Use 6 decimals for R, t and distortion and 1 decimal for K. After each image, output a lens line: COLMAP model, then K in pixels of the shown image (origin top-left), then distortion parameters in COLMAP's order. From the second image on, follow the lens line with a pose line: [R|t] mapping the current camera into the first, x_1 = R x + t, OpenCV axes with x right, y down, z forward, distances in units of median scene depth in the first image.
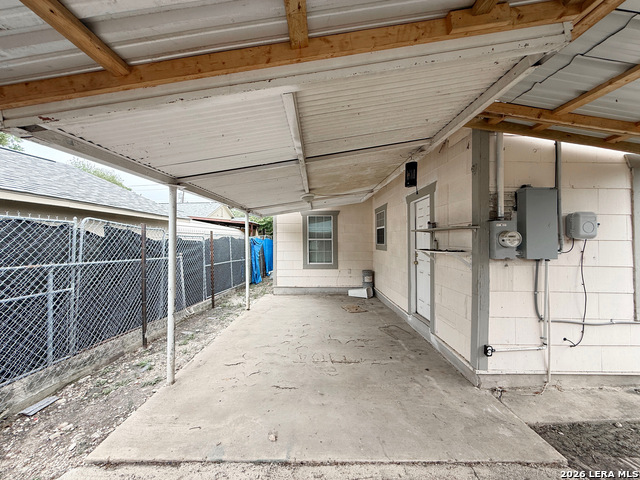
lens RADIAL K [[277.6, 0, 320.0], [0, 277.6, 240.0], [0, 0, 1]] dist [-0.000543, 0.000018]
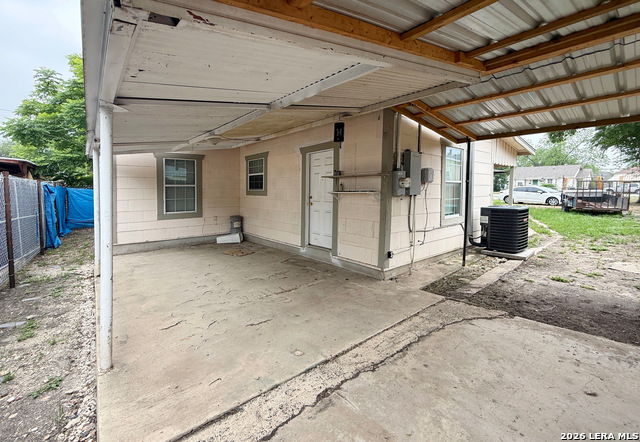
lens RADIAL K [[274.9, 0, 319.6], [0, 274.9, 205.5], [0, 0, 1]] dist [-0.001043, 0.000021]
pose [[0.770132, -0.041551, 0.636530, -0.637849], [0.003317, 0.998124, 0.061141, 0.026463], [-0.637876, -0.044975, 0.768825, 0.078583]]
